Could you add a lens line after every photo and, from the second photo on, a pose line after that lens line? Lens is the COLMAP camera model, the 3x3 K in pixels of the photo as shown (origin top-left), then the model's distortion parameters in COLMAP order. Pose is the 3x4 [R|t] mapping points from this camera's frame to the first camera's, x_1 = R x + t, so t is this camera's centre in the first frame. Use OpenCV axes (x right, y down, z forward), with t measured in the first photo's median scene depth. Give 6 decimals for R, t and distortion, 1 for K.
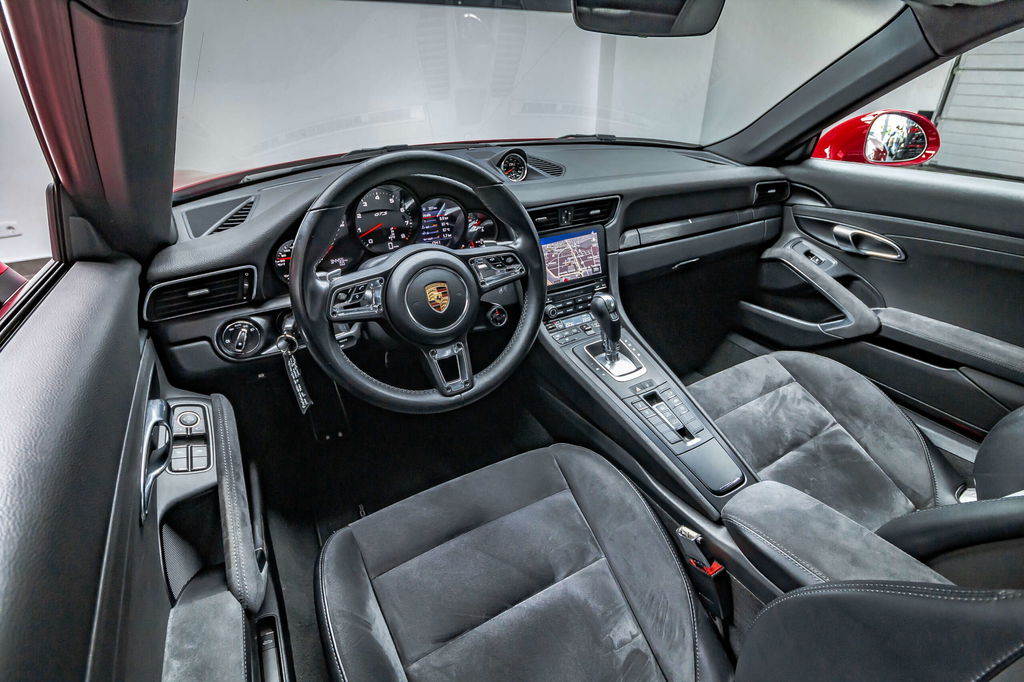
lens RADIAL K [[494.9, 0, 512.0], [0, 494.9, 341.0], [0, 0, 1]] dist [-0.002617, -0.000294]
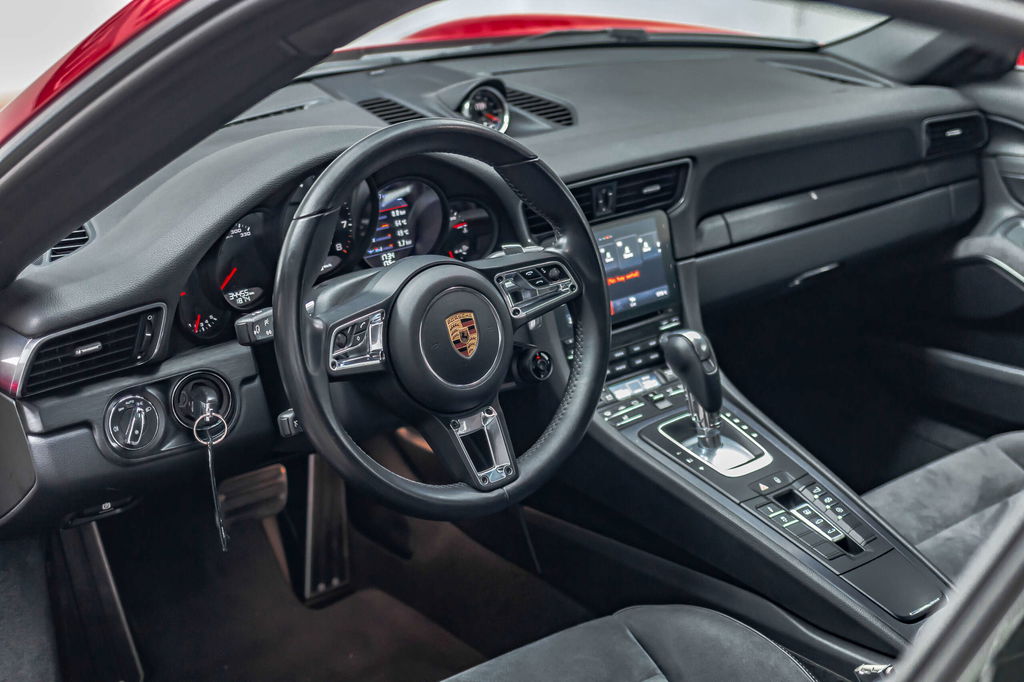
lens RADIAL K [[1661.7, 0, 512.0], [0, 1661.7, 341.0], [0, 0, 1]] dist [-0.076286, 0.074848]
pose [[0.984389, -0.058255, 0.166083, -0.313646], [0.082109, 0.986657, -0.140590, 0.161158], [-0.155677, 0.152033, 0.976038, -0.788944]]
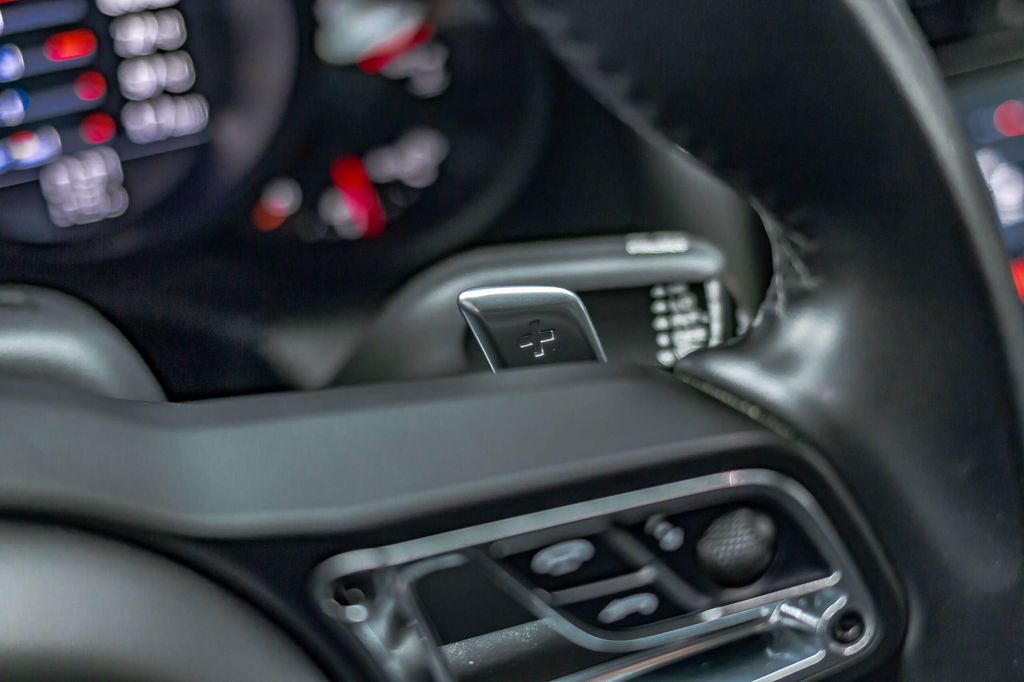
lens RADIAL K [[1661.7, 0, 512.0], [0, 1661.7, 341.0], [0, 0, 1]] dist [-0.076286, 0.074848]
pose [[0.999778, 0.007531, 0.019703, -0.042246], [-0.008475, 0.998798, 0.048268, -0.166114], [-0.019316, -0.048424, 0.998640, 0.514561]]
